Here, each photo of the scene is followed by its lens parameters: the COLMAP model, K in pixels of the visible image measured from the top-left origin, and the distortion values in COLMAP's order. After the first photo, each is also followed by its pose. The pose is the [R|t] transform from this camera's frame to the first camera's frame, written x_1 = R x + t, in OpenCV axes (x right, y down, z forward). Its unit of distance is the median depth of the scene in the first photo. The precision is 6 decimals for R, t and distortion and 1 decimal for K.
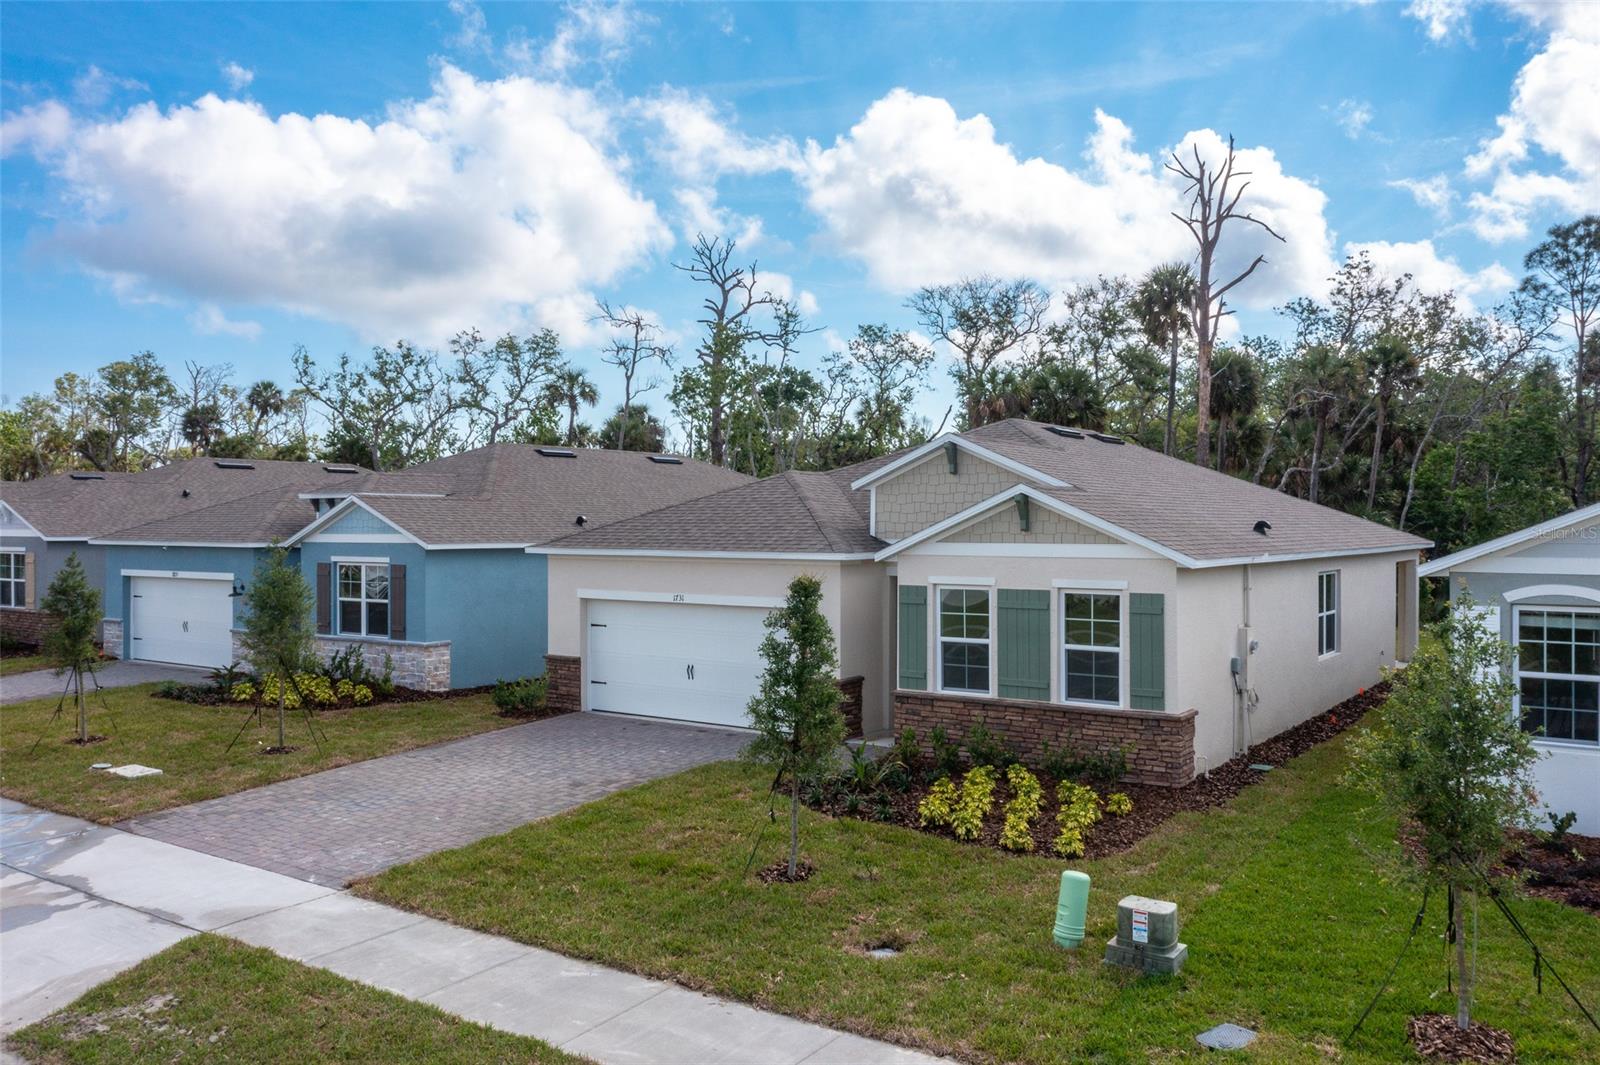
lens RADIAL K [[1261.0, 0, 789.4], [0, 1261.0, 528.5], [0, 0, 1]] dist [-0.013983, 0.027915]
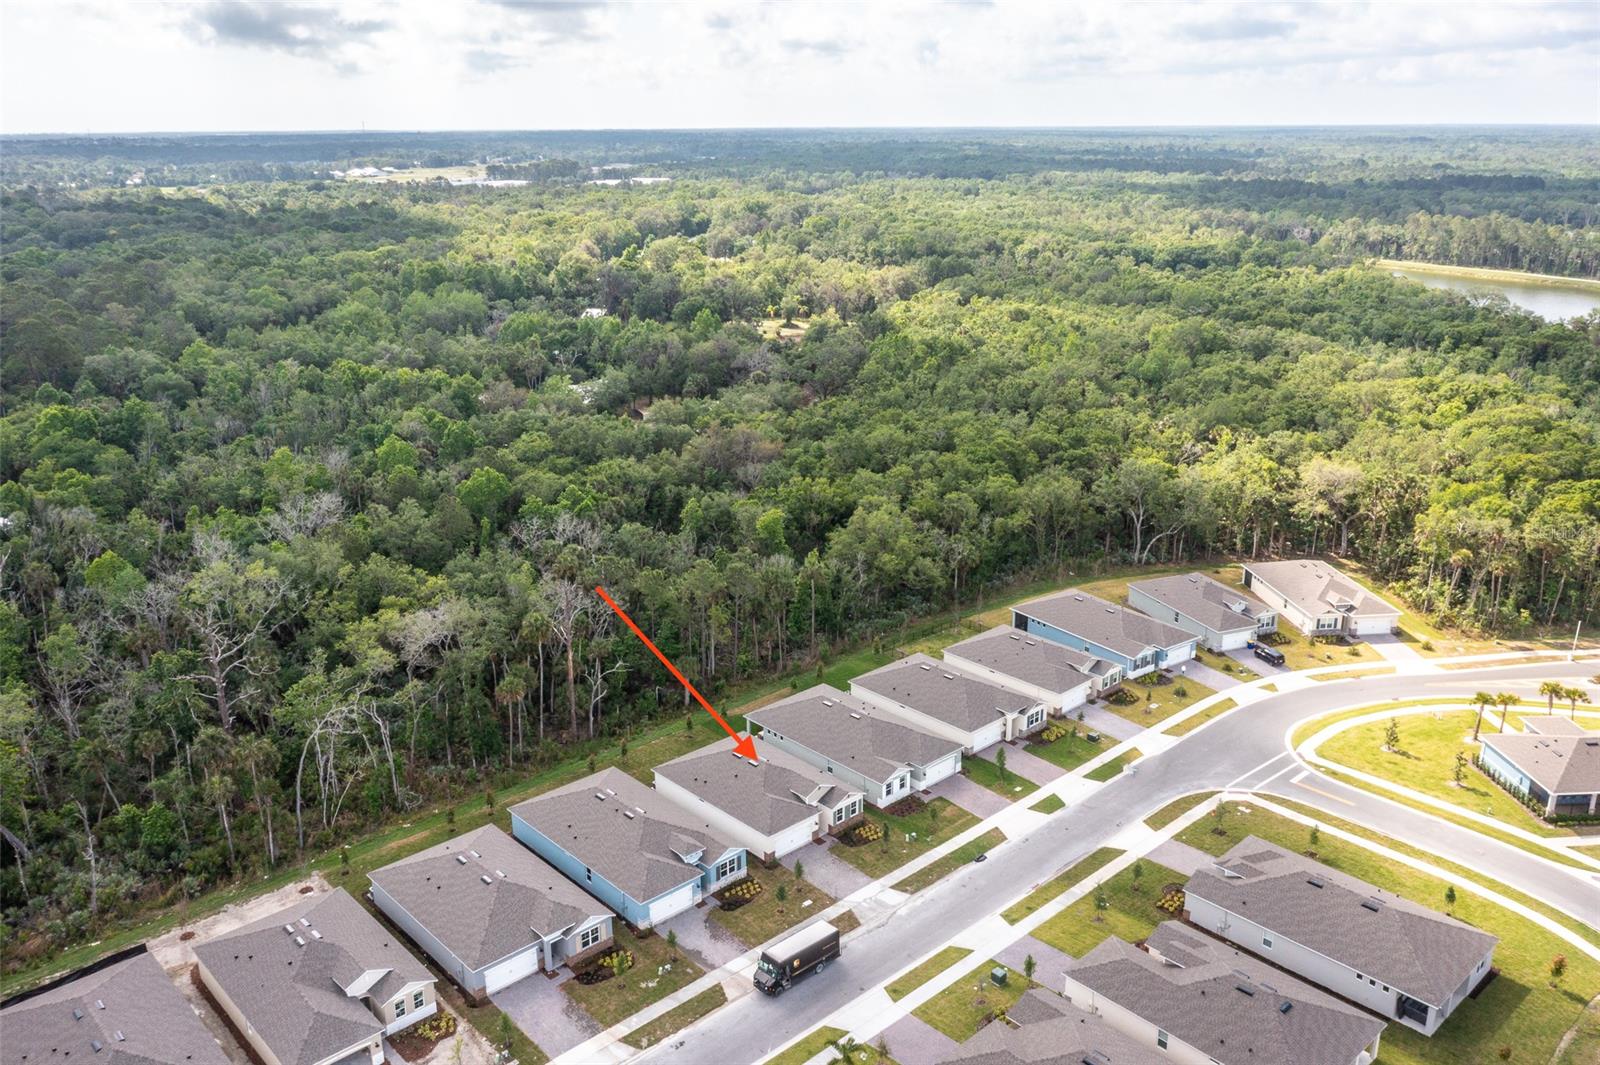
lens RADIAL K [[1285.3, 0, 793.5], [0, 1285.3, 529.4], [0, 0, 1]] dist [-0.003373, 0.011792]
pose [[0.210504, -0.299323, 0.930642, -5.909959], [0.009323, 0.952544, 0.304258, -3.493094], [-0.977549, -0.055371, 0.203305, -0.091240]]
